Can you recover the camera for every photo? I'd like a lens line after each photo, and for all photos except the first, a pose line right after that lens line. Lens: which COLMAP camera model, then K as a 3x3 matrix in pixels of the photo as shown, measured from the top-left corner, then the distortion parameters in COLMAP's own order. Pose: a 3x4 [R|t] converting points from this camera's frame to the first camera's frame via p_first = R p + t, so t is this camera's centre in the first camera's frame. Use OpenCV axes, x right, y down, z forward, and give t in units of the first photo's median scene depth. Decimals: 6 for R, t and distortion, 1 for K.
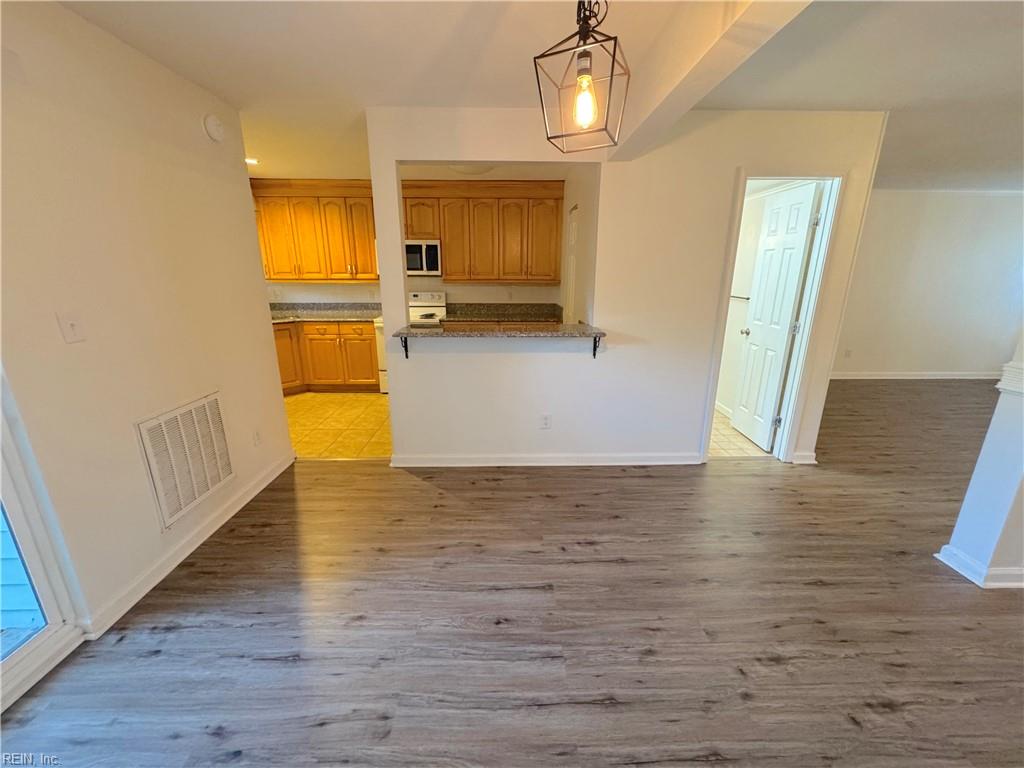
lens RADIAL K [[408.3, 0, 514.4], [0, 408.3, 386.2], [0, 0, 1]] dist [-0.002681, 0.000802]
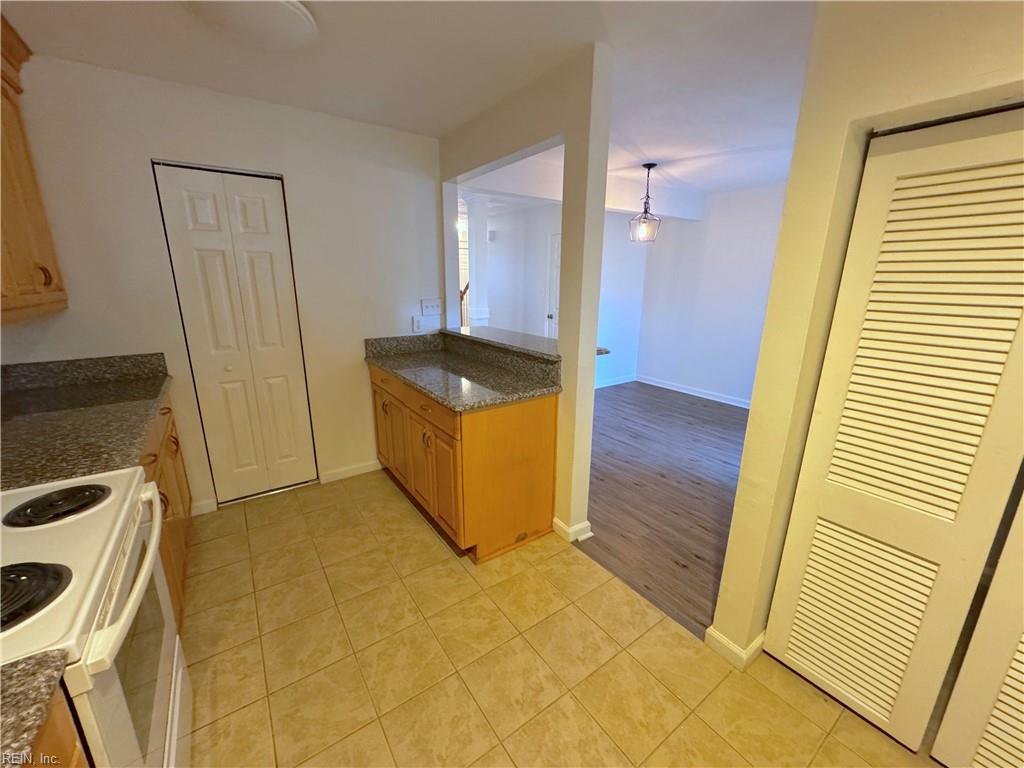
lens RADIAL K [[408.3, 0, 511.8], [0, 408.3, 383.8], [0, 0, 1]] dist [-0.002681, 0.000802]
pose [[-0.558197, -0.218270, 0.800484, -0.899011], [0.216701, 0.892939, 0.394590, -0.457183], [-0.800910, 0.393725, -0.451137, 1.578589]]
